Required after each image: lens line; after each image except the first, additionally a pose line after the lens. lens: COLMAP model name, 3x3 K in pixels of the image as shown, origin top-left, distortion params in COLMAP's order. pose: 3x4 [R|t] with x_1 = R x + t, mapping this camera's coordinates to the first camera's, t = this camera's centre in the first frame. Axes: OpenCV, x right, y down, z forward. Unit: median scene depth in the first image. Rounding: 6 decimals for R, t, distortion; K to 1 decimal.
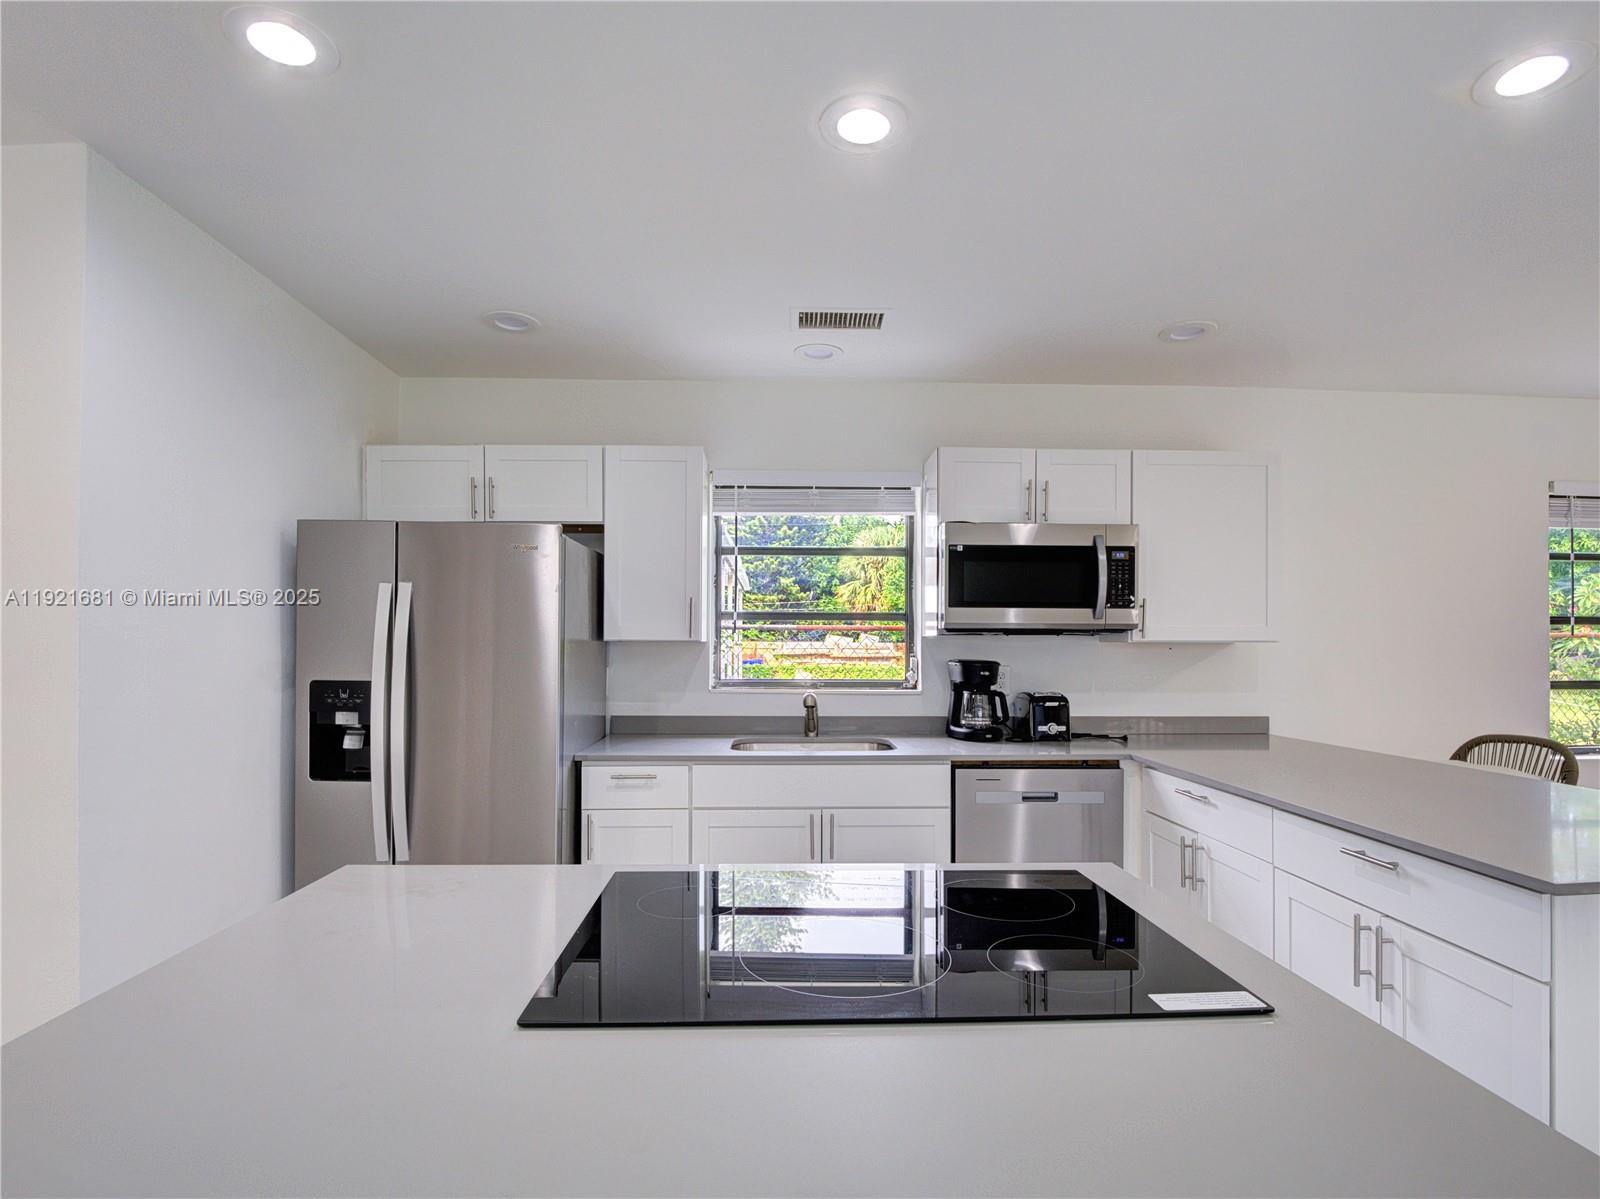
lens RADIAL K [[800.7, 0, 798.2], [0, 800.7, 635.0], [0, 0, 1]] dist [-0.003633, -0.000258]
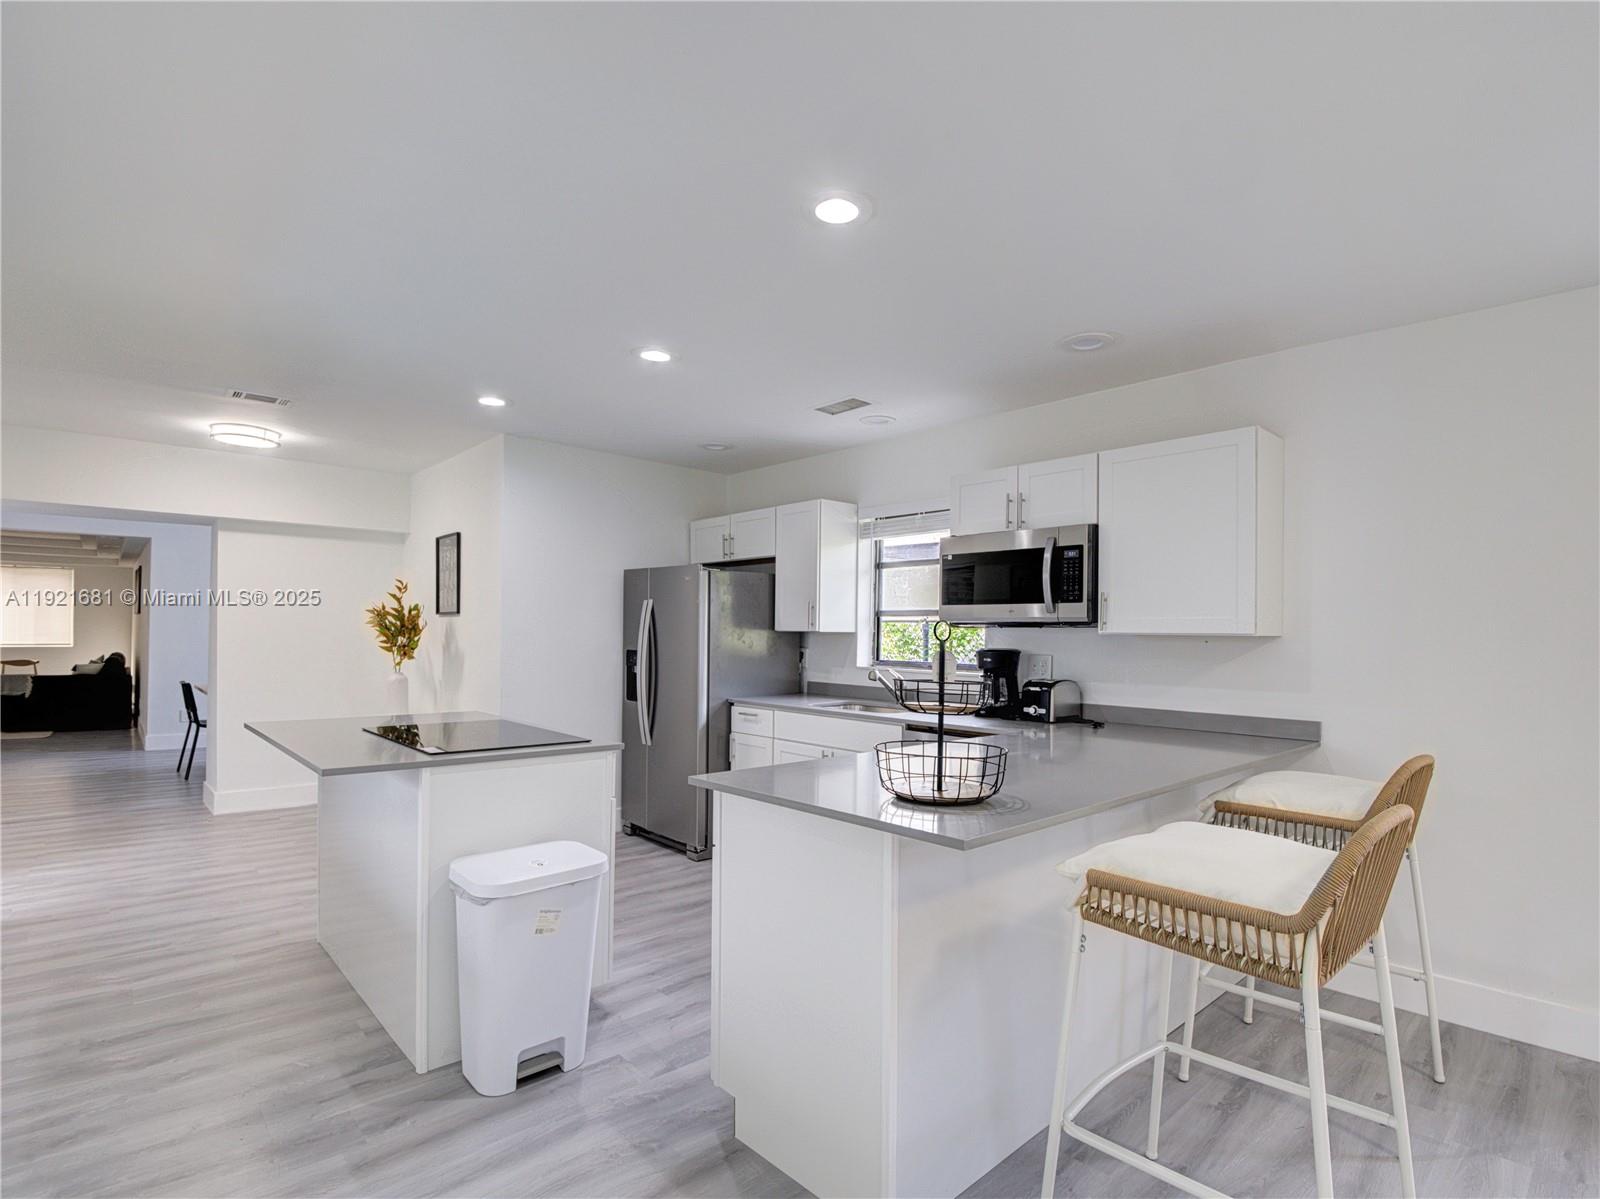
lens RADIAL K [[784.7, 0, 794.8], [0, 784.7, 594.5], [0, 0, 1]] dist [-0.041897, -0.000624]
pose [[0.648574, -0.028771, -0.760608, 0.935978], [-0.001537, 0.999234, -0.039107, -0.002497], [0.761150, 0.026533, 0.648033, 0.031117]]
